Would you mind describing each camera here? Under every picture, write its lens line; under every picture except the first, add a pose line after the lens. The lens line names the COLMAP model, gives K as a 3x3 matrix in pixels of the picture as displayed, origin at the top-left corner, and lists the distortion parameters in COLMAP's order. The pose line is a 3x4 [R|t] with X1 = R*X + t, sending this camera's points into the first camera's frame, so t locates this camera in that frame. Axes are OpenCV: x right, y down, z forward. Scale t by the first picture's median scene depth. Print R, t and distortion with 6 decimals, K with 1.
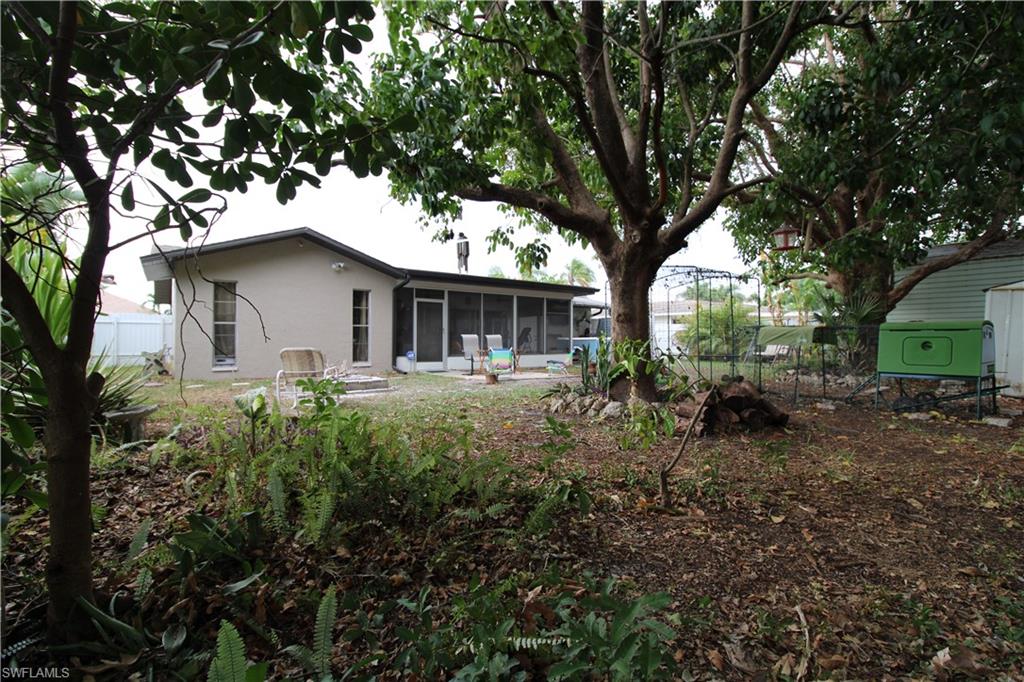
lens RADIAL K [[463.9, 0, 512.7], [0, 463.9, 341.0], [0, 0, 1]] dist [-0.004788, -0.000293]
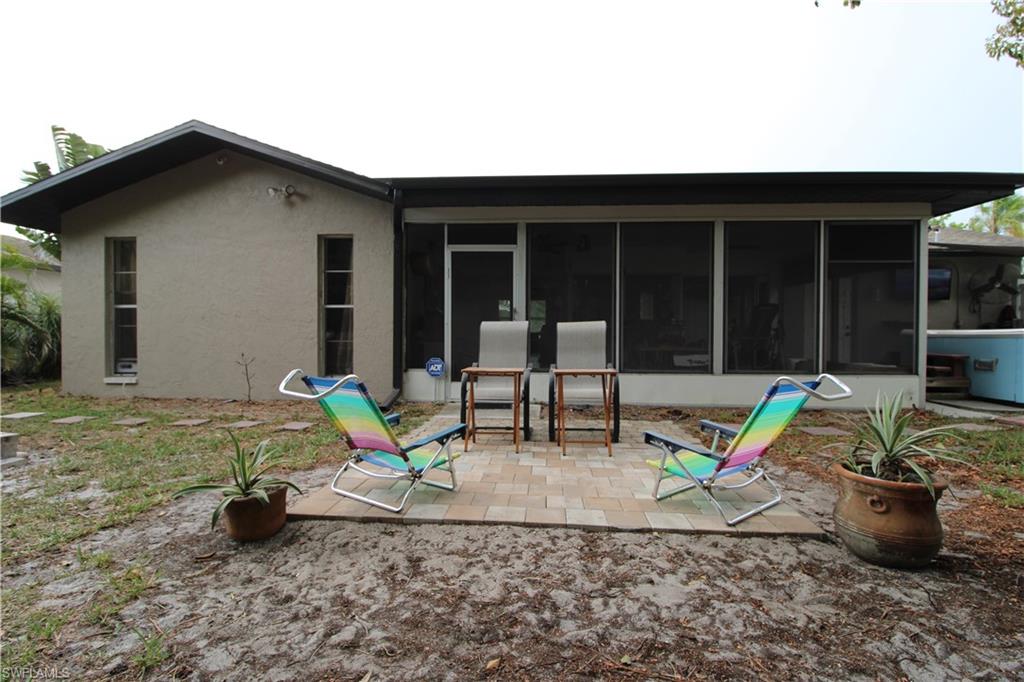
lens RADIAL K [[463.9, 0, 510.1], [0, 463.9, 336.0], [0, 0, 1]] dist [-0.004788, -0.000293]
pose [[0.770028, 0.008620, -0.637951, 0.138412], [-0.004233, 0.999956, 0.008401, -0.005628], [0.637996, -0.003768, 0.770031, 0.689749]]
